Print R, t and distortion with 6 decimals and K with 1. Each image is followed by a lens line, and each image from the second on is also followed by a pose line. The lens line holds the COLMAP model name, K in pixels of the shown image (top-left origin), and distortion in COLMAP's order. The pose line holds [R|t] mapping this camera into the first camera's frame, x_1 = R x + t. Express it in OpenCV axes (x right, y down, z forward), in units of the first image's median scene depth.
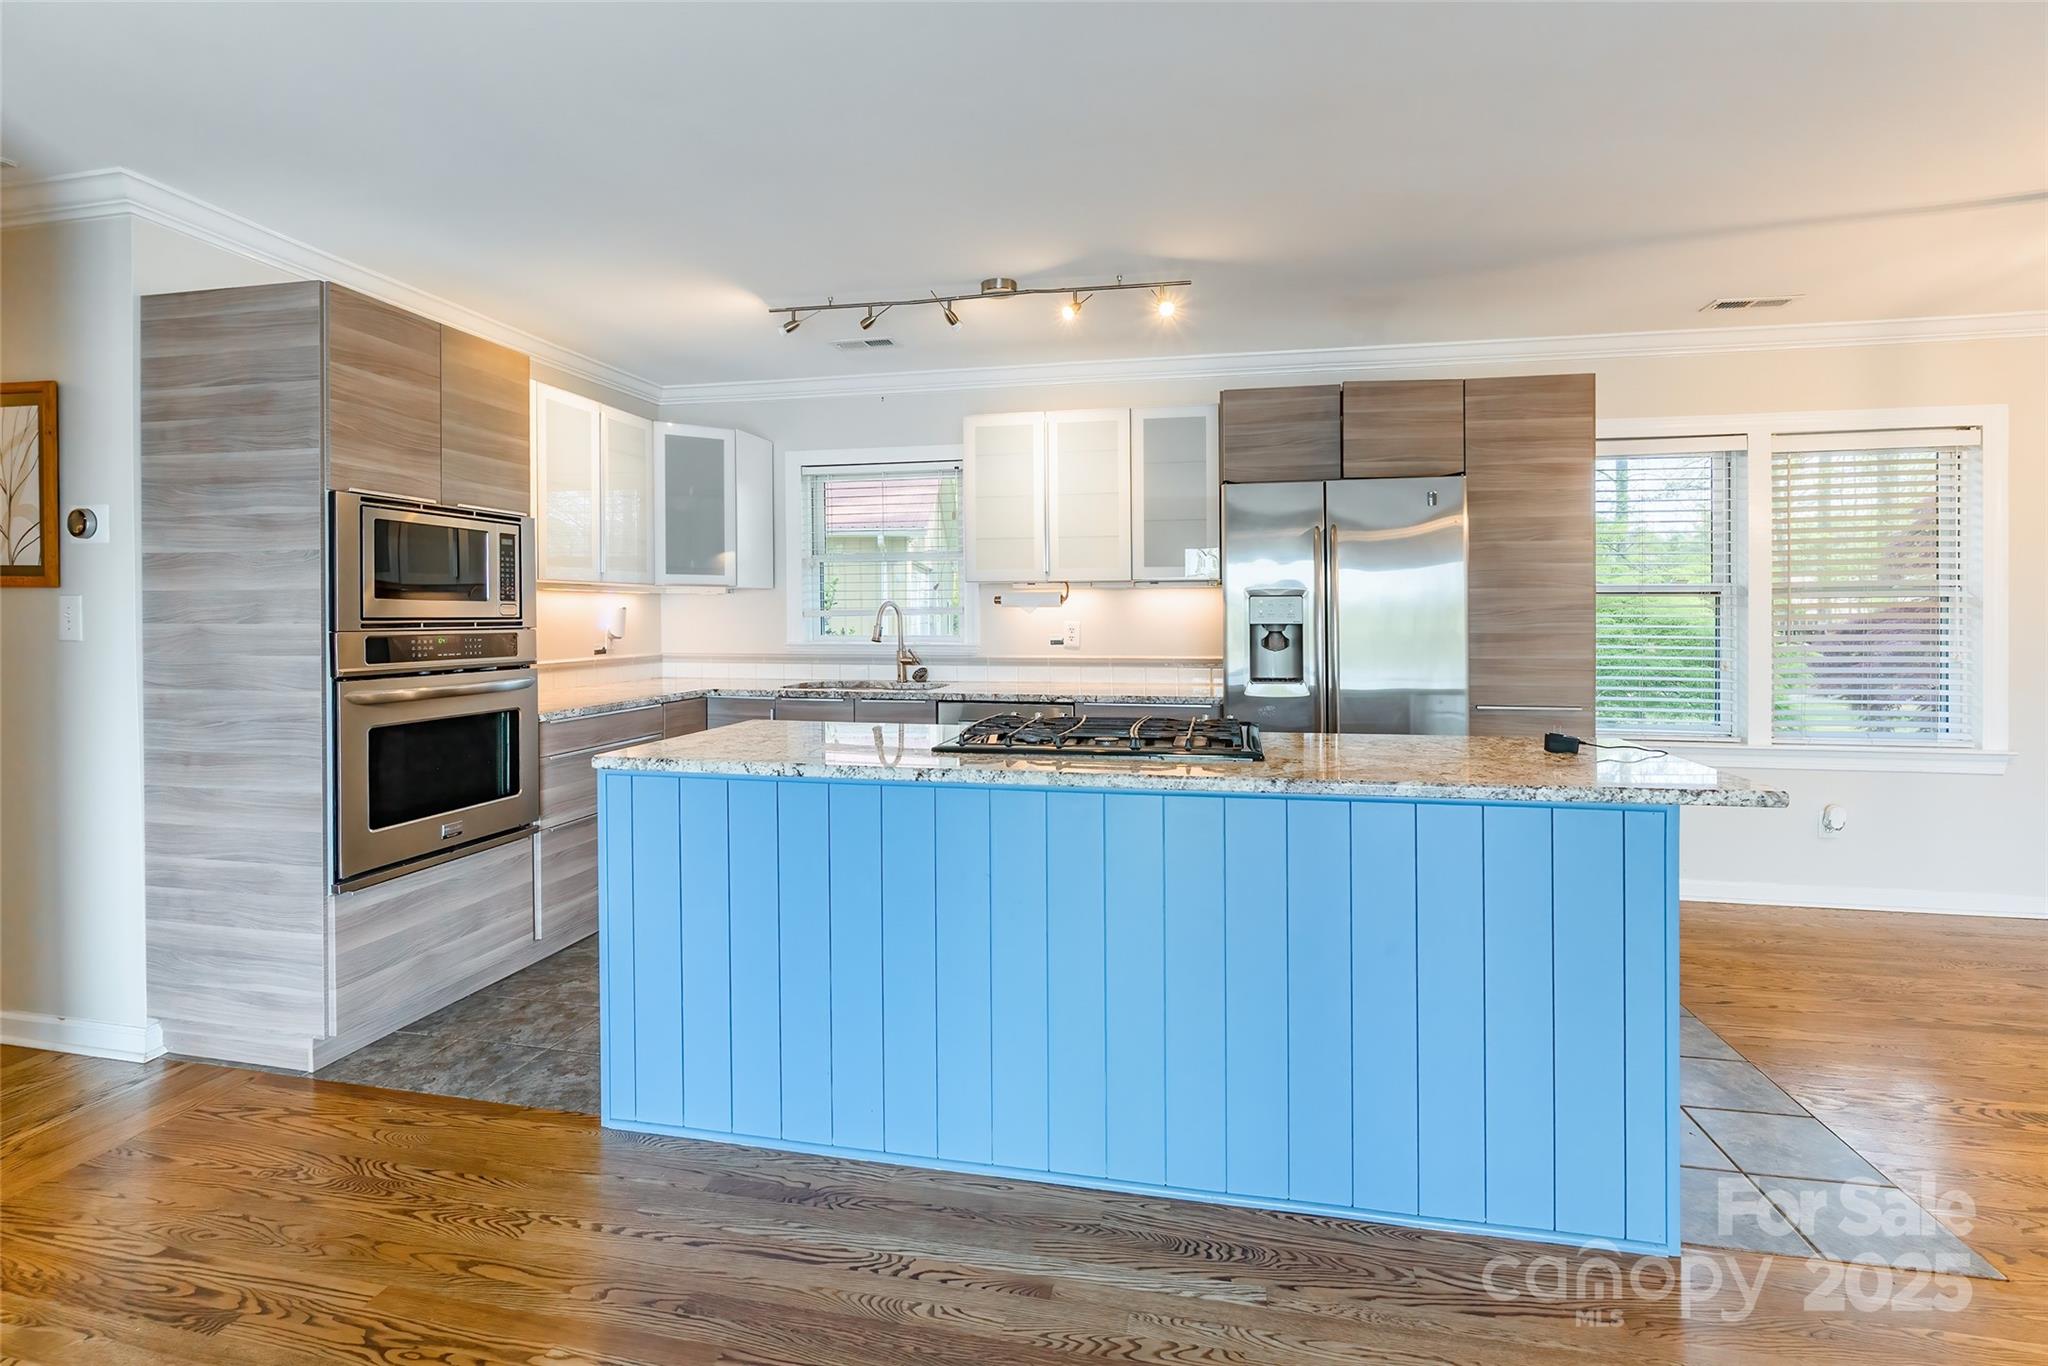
lens RADIAL K [[926.8, 0, 1071.1], [0, 926.8, 623.5], [0, 0, 1]] dist [-0.007984, -0.000575]
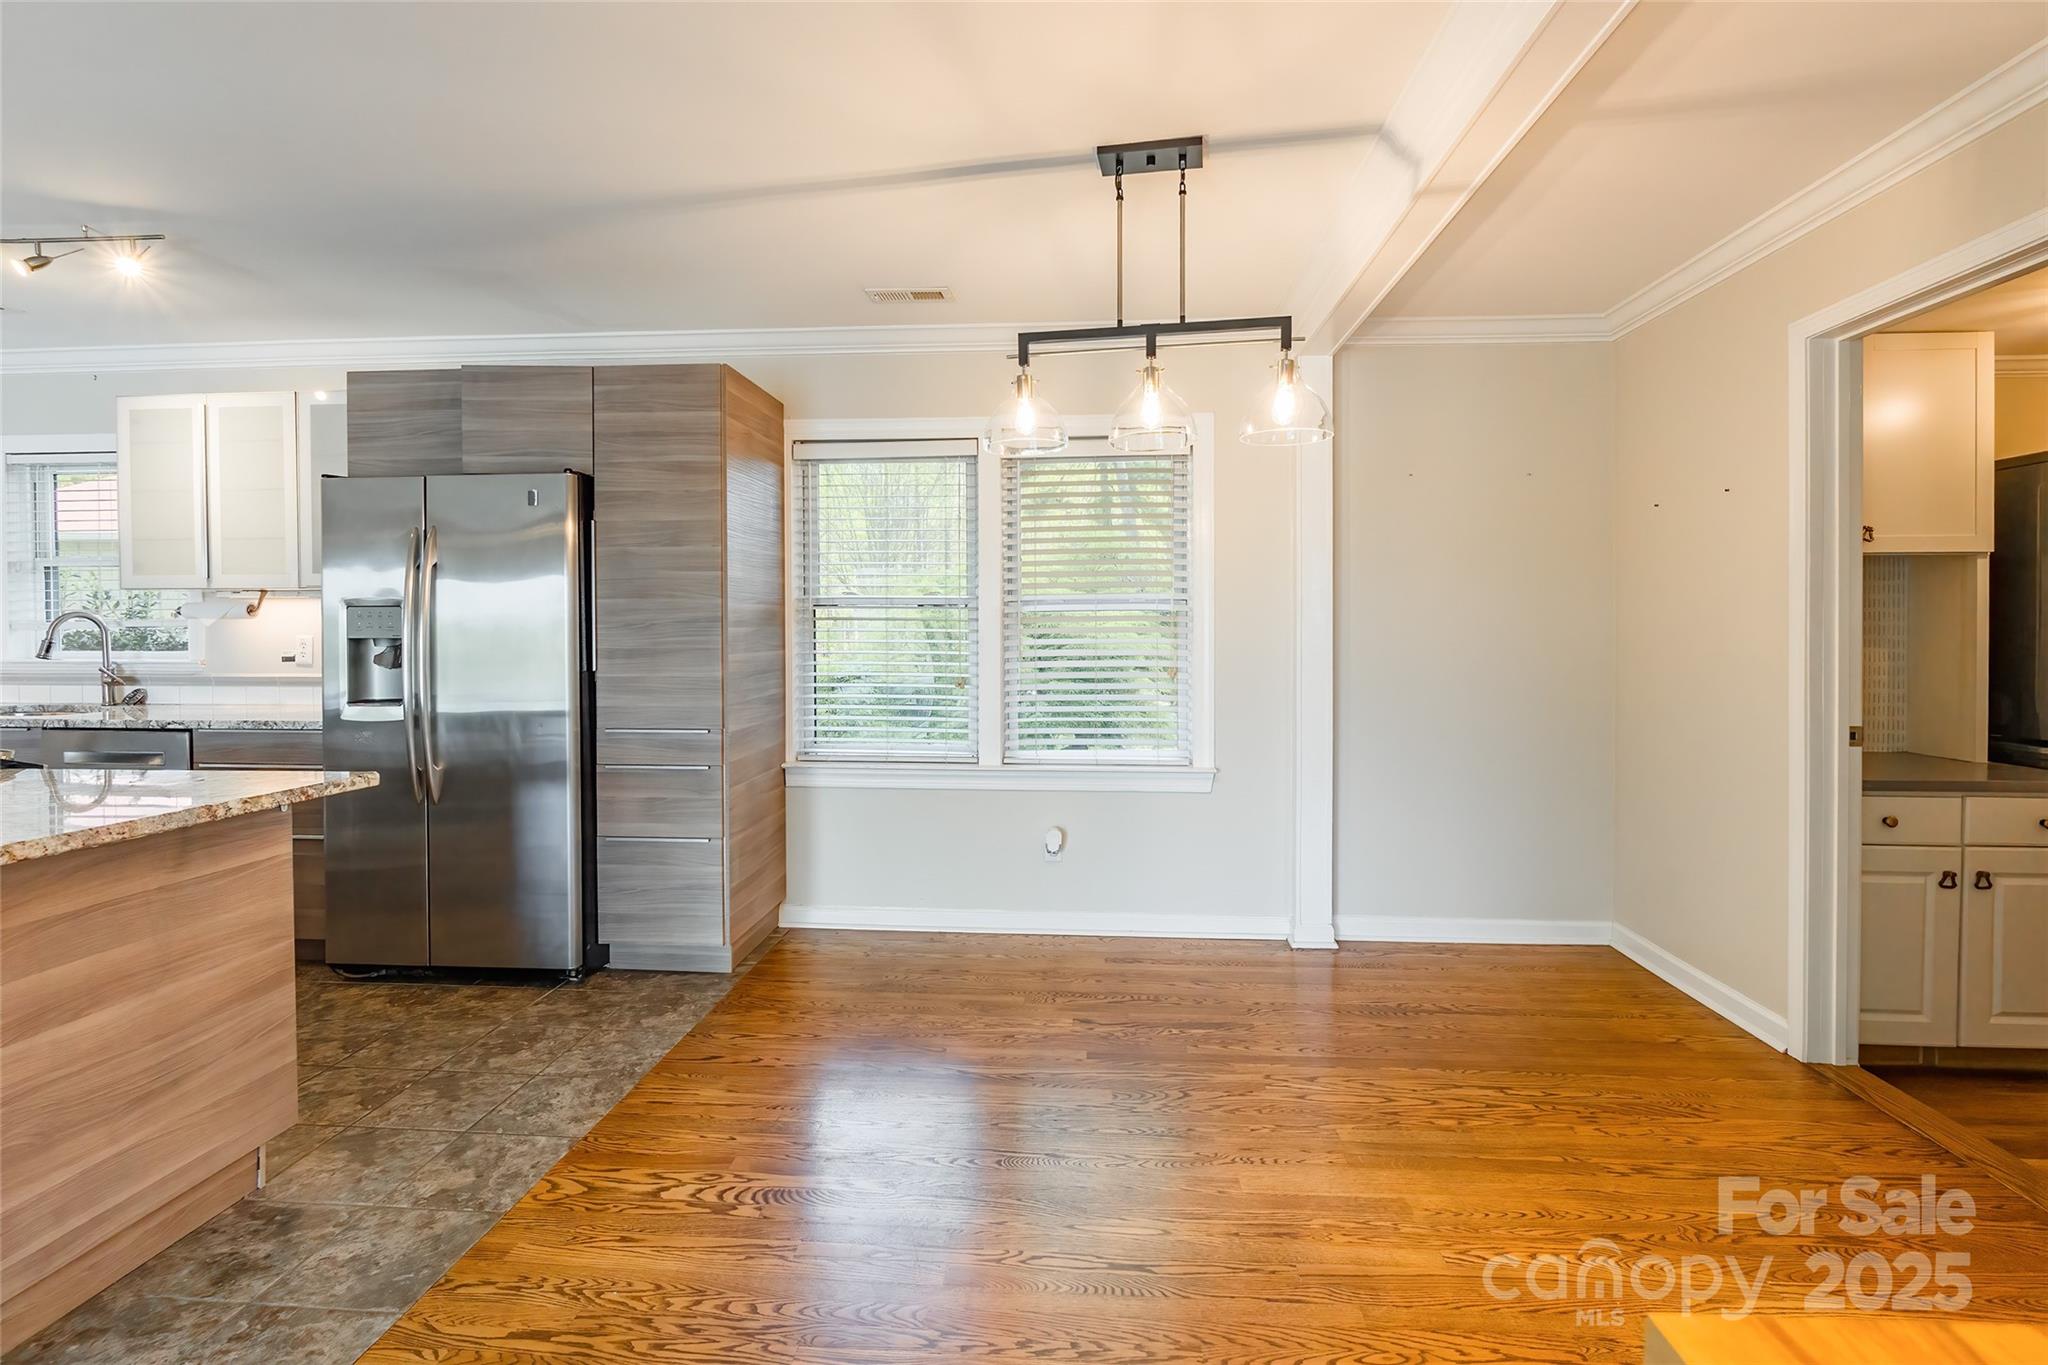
lens RADIAL K [[928.8, 0, 1015.7], [0, 928.8, 643.0], [0, 0, 1]] dist [-0.010151, 0.000639]
pose [[0.992221, 0.000012, 0.124489, 0.743544], [-0.000589, 0.999989, 0.004597, 0.000818], [-0.124488, -0.004635, 0.992210, 0.054993]]
